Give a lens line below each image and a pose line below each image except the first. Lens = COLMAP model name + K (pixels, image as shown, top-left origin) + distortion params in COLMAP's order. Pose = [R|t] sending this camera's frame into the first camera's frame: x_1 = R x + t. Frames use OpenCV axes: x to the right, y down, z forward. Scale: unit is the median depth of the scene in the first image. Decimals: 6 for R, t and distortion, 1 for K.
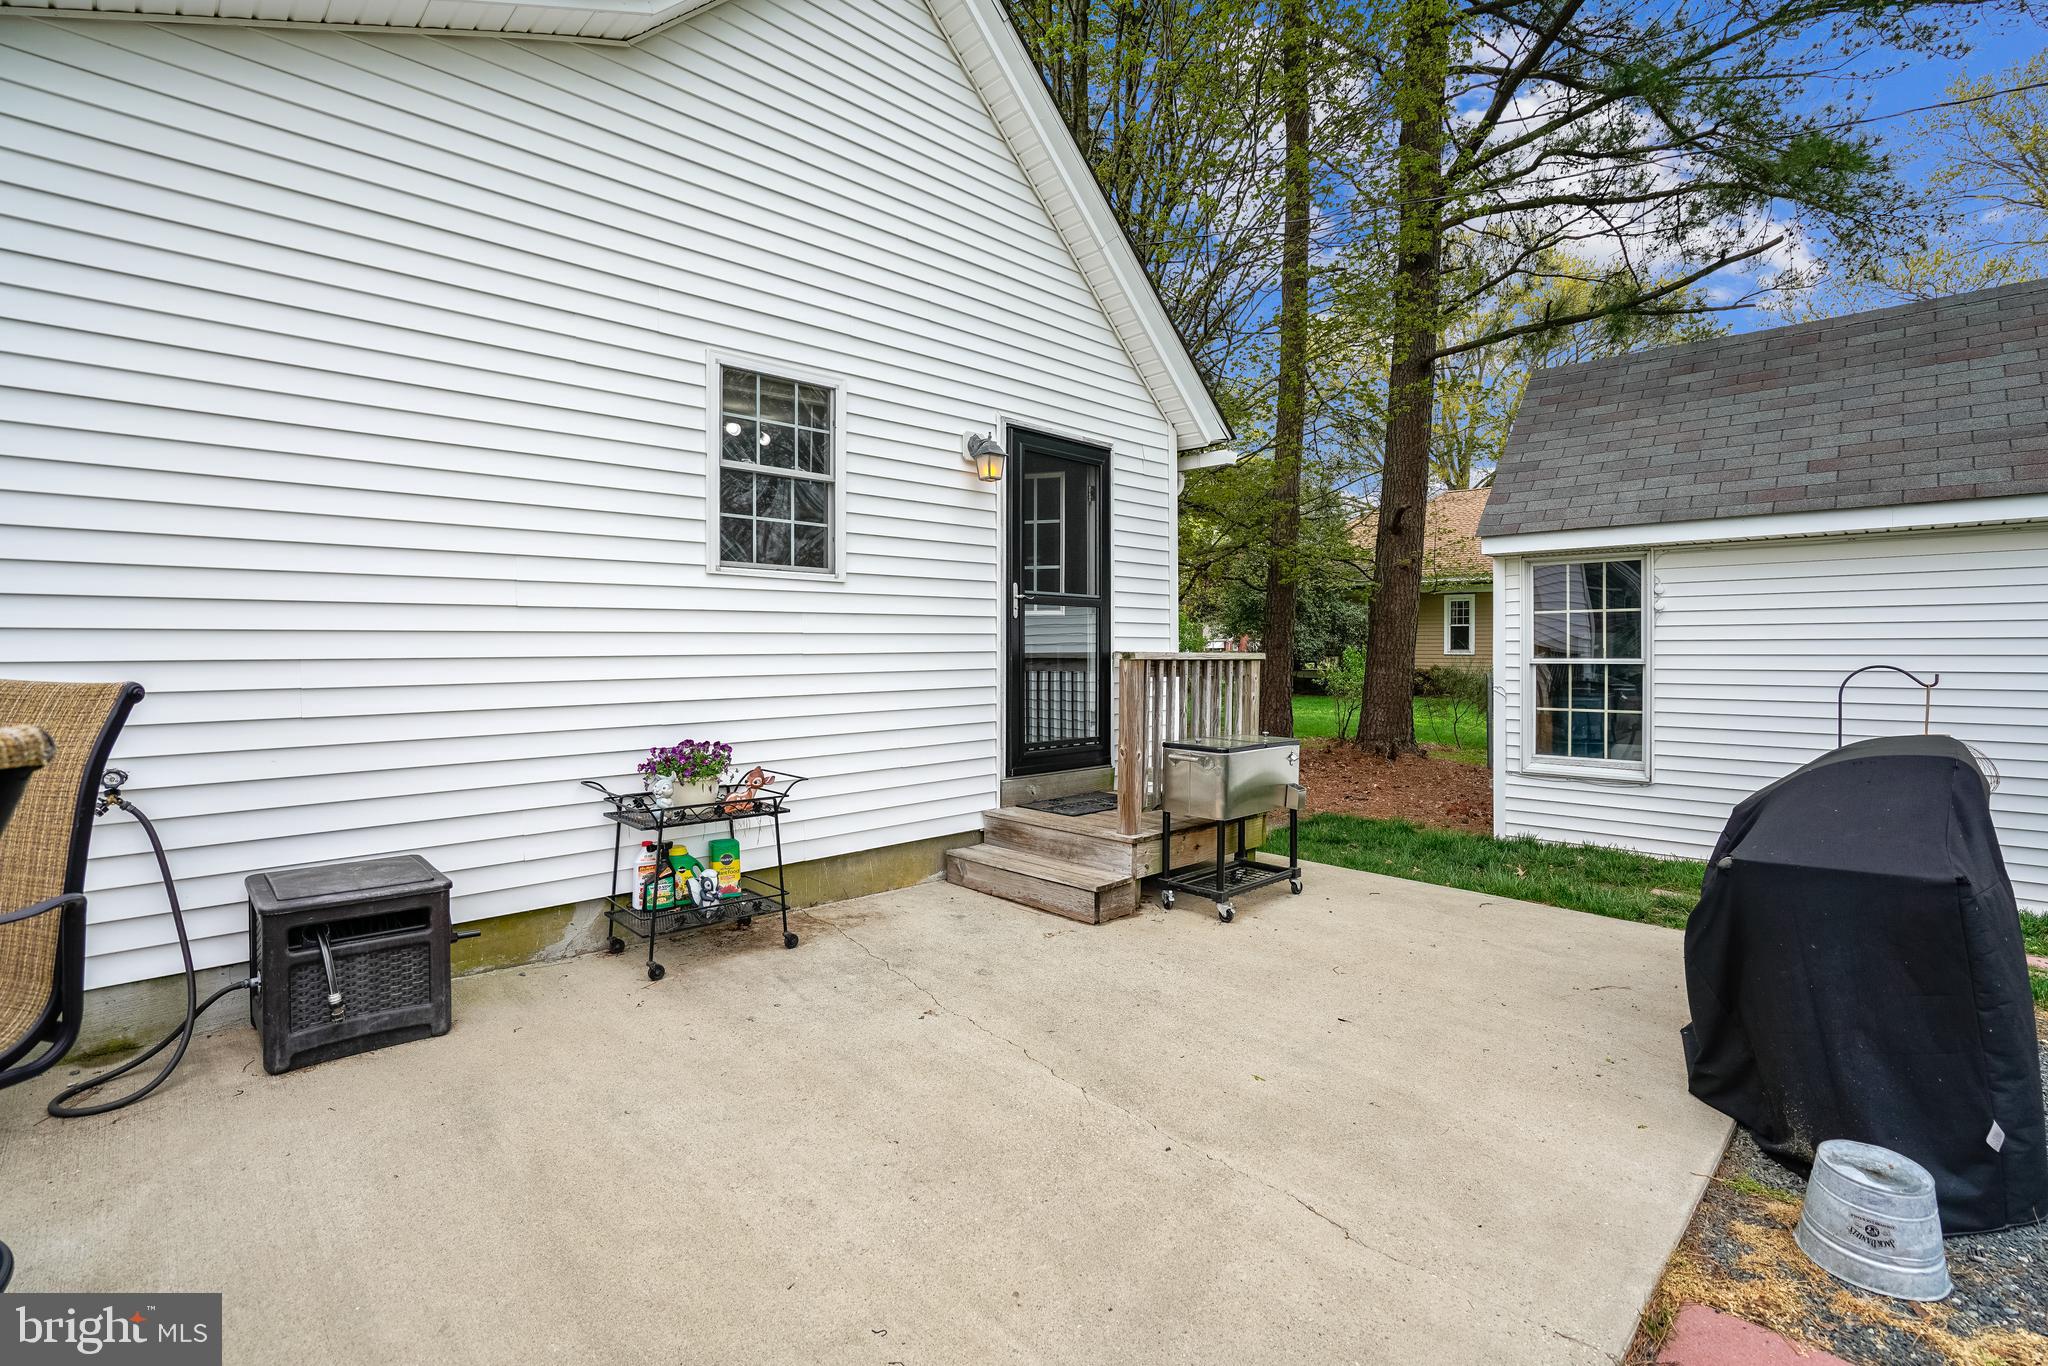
lens RADIAL K [[974.2, 0, 1023.0], [0, 974.2, 654.5], [0, 0, 1]] dist [-0.059254, 0.019599]
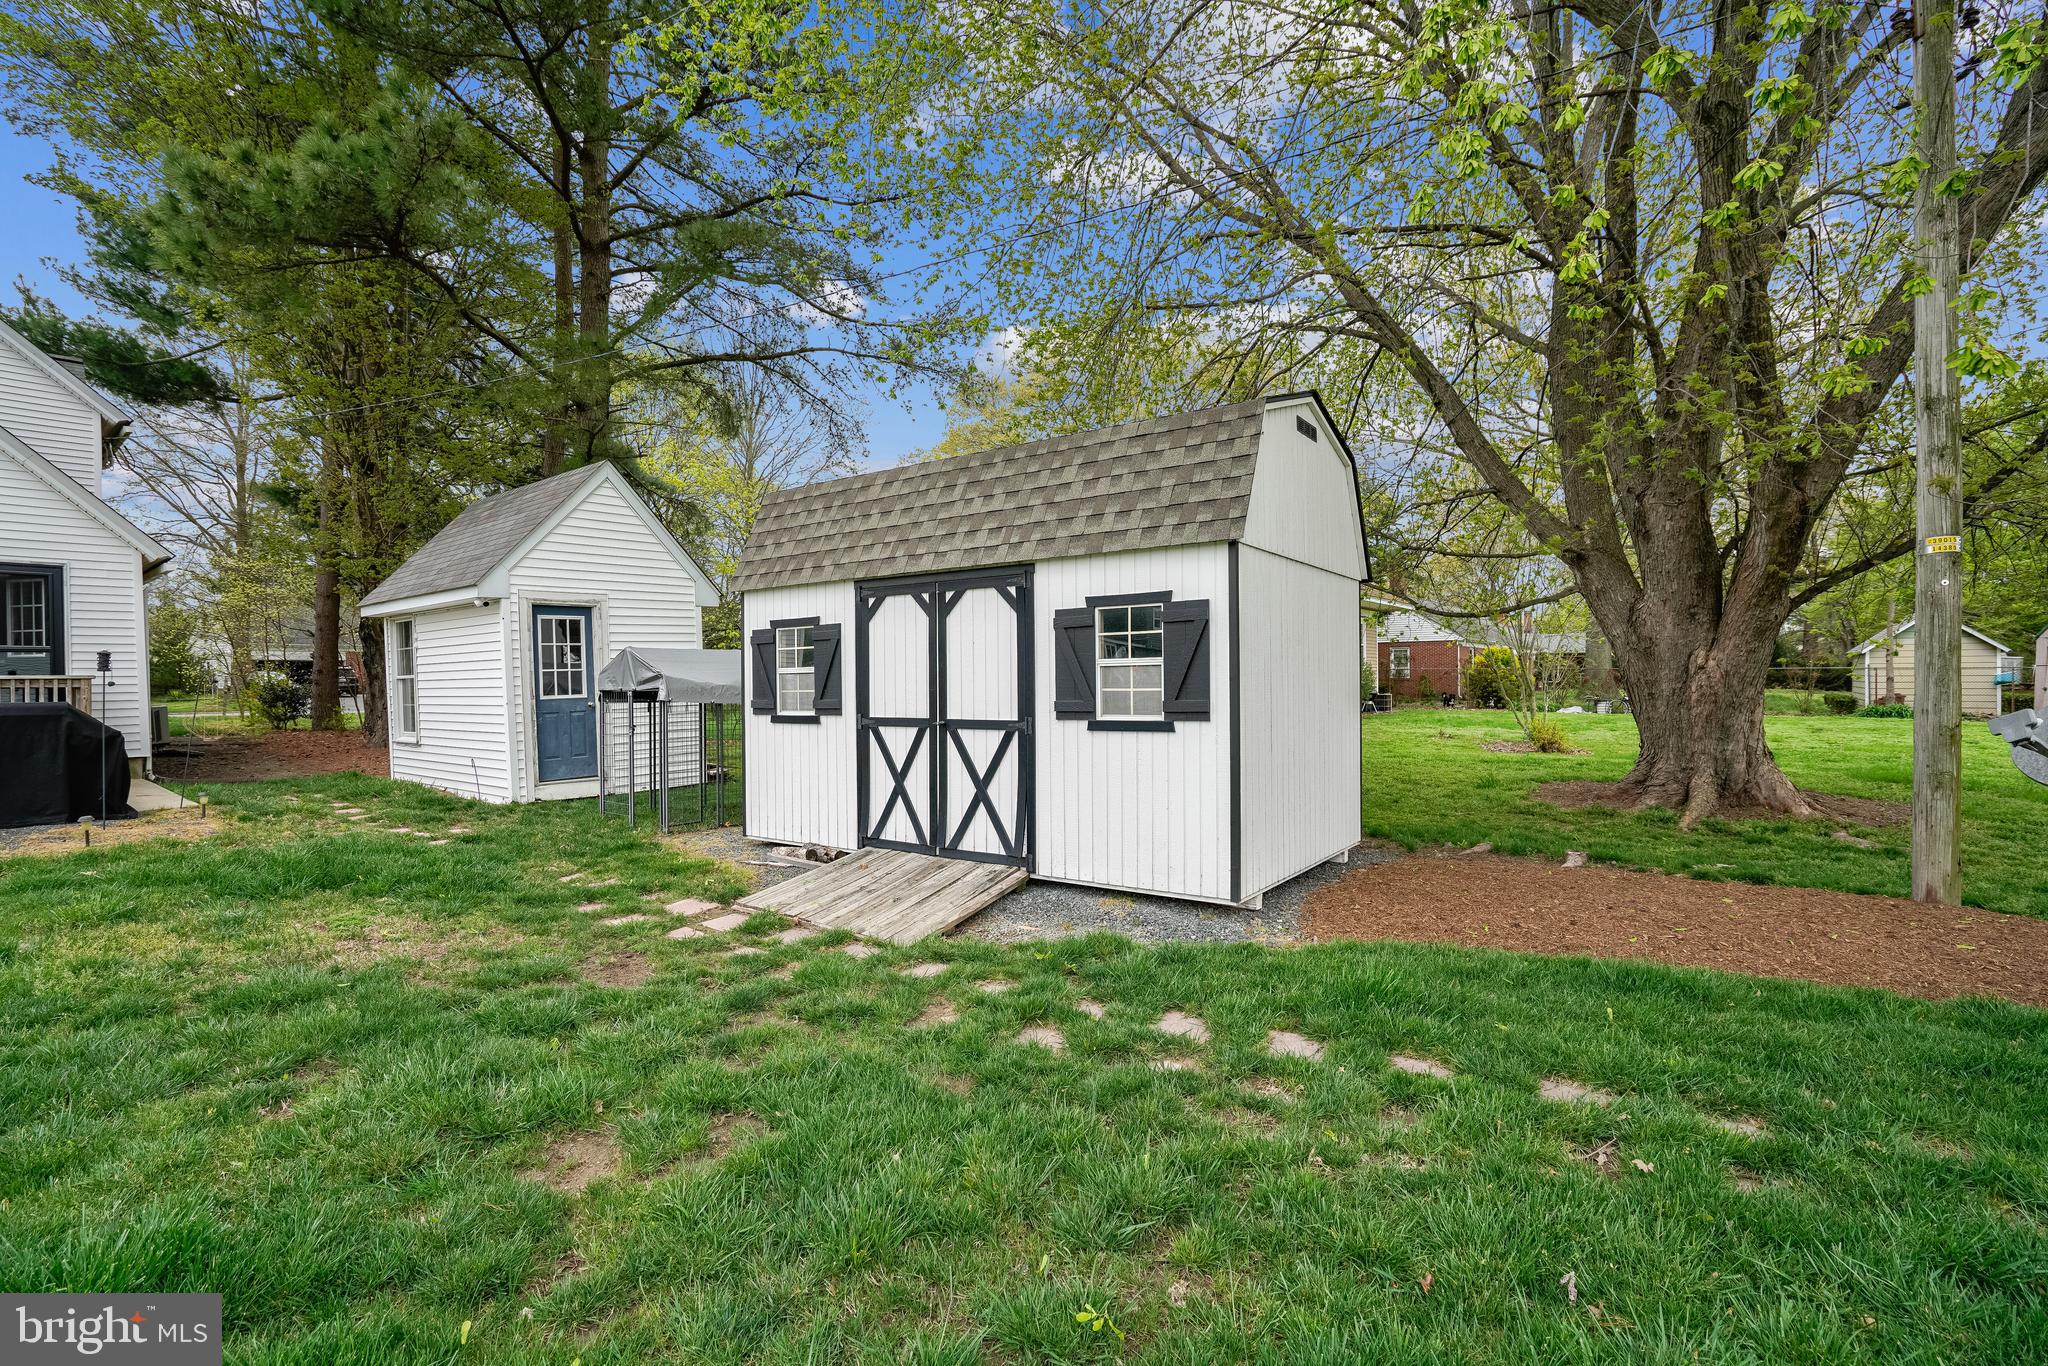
lens RADIAL K [[947.2, 0, 1018.8], [0, 947.2, 687.3], [0, 0, 1]] dist [-0.063596, 0.024837]
pose [[0.995159, -0.016775, 0.096836, 2.250028], [0.016032, 0.999836, 0.008448, 0.043499], [-0.096962, -0.006854, 0.995264, -1.179548]]
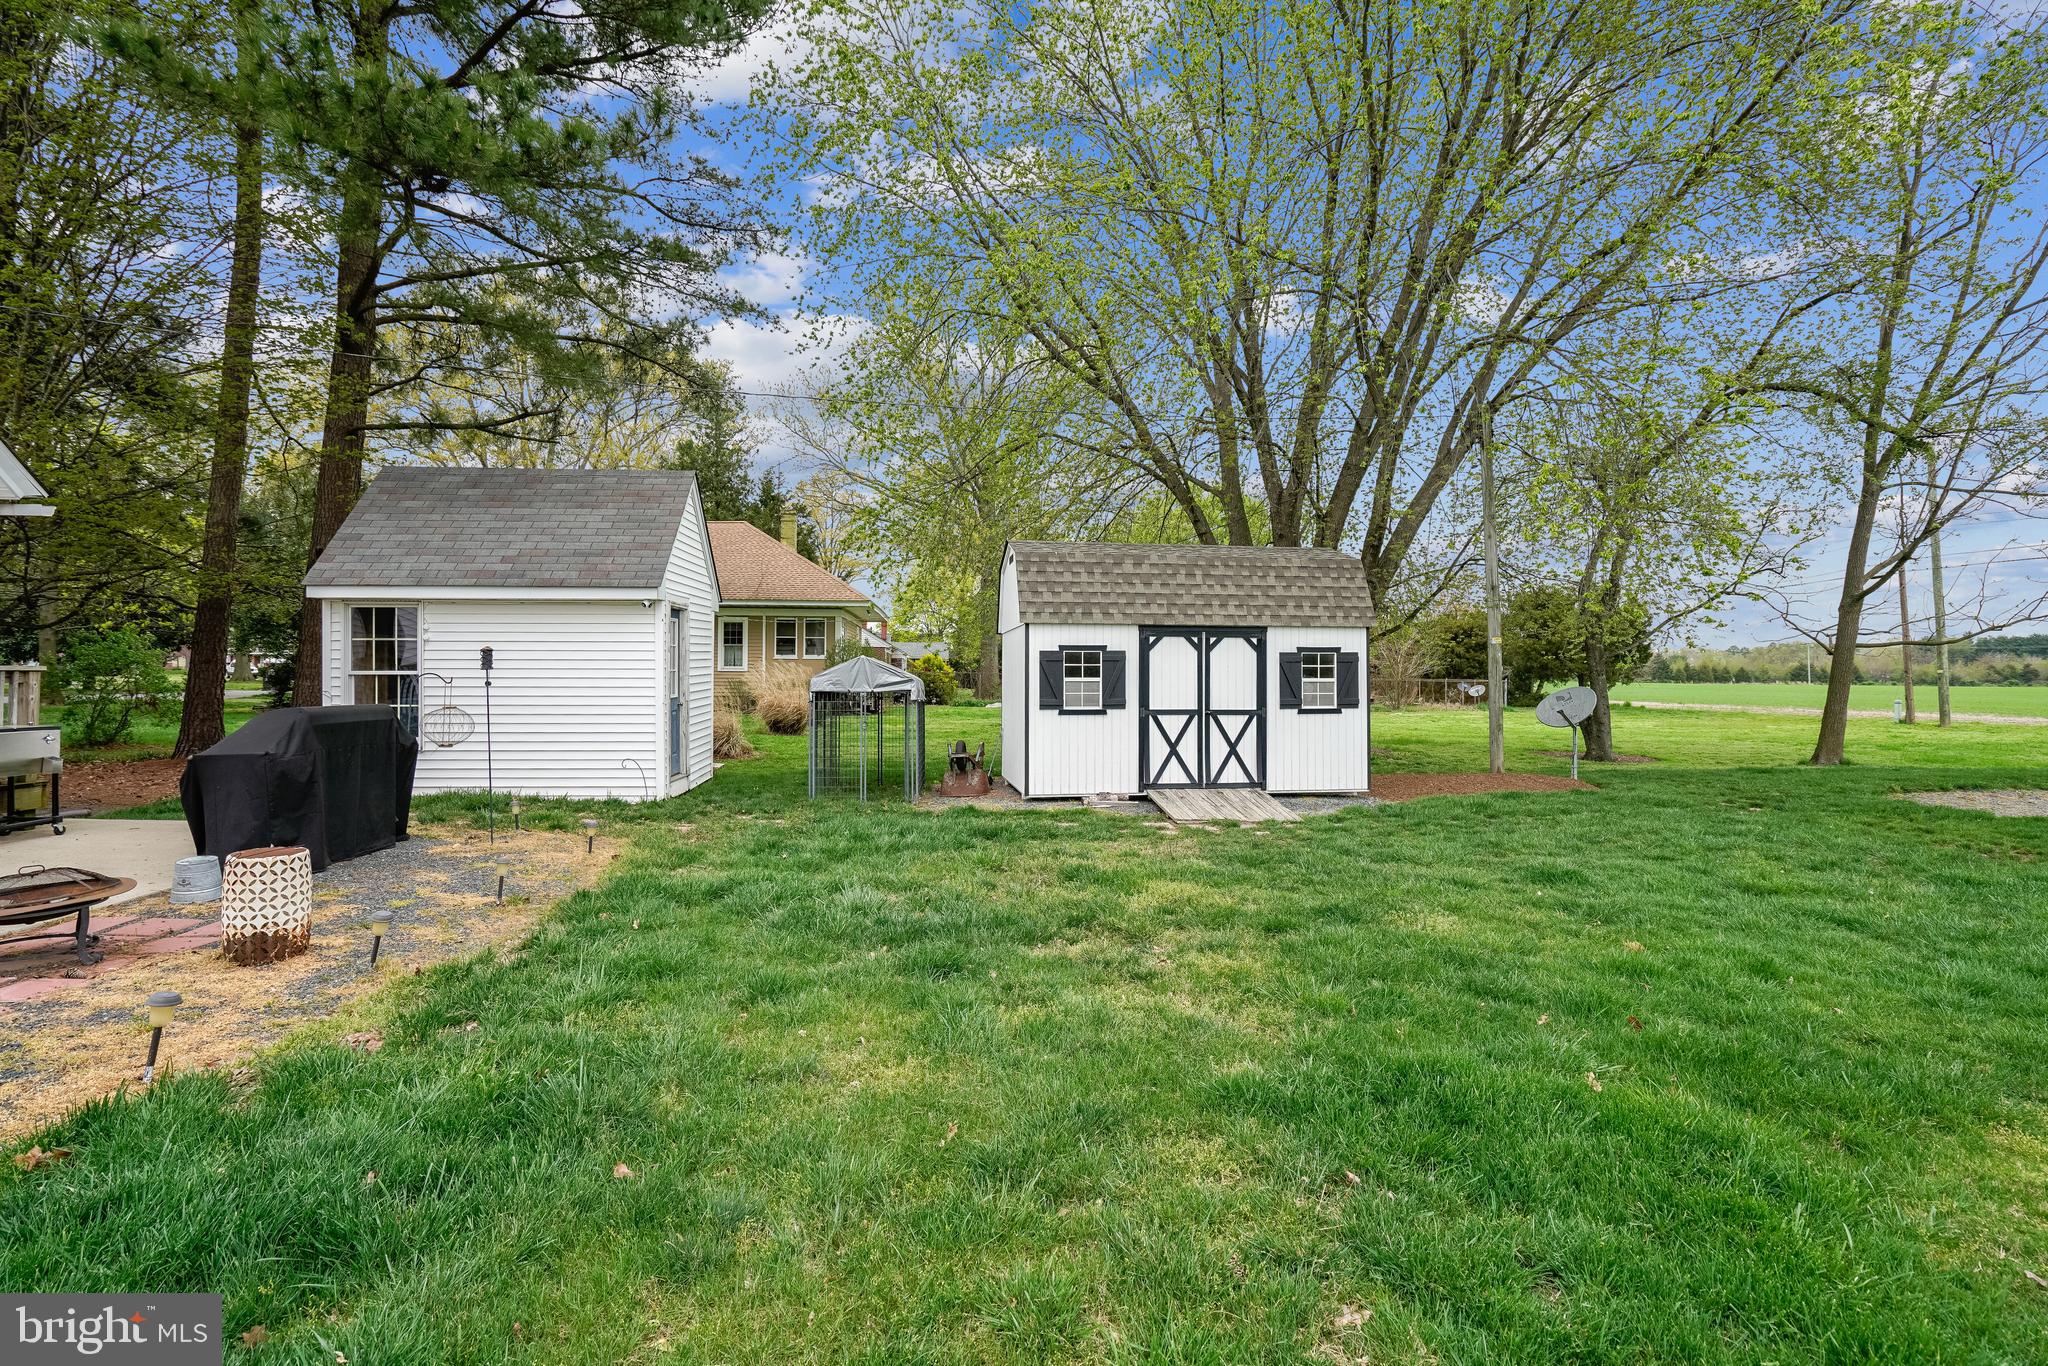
lens RADIAL K [[947.2, 0, 1018.8], [0, 947.2, 687.3], [0, 0, 1]] dist [-0.063596, 0.024837]
pose [[0.658113, -0.011751, 0.752827, 0.218358], [-0.002675, 0.999835, 0.017945, 0.001219], [-0.752914, -0.013824, 0.657973, -1.030239]]
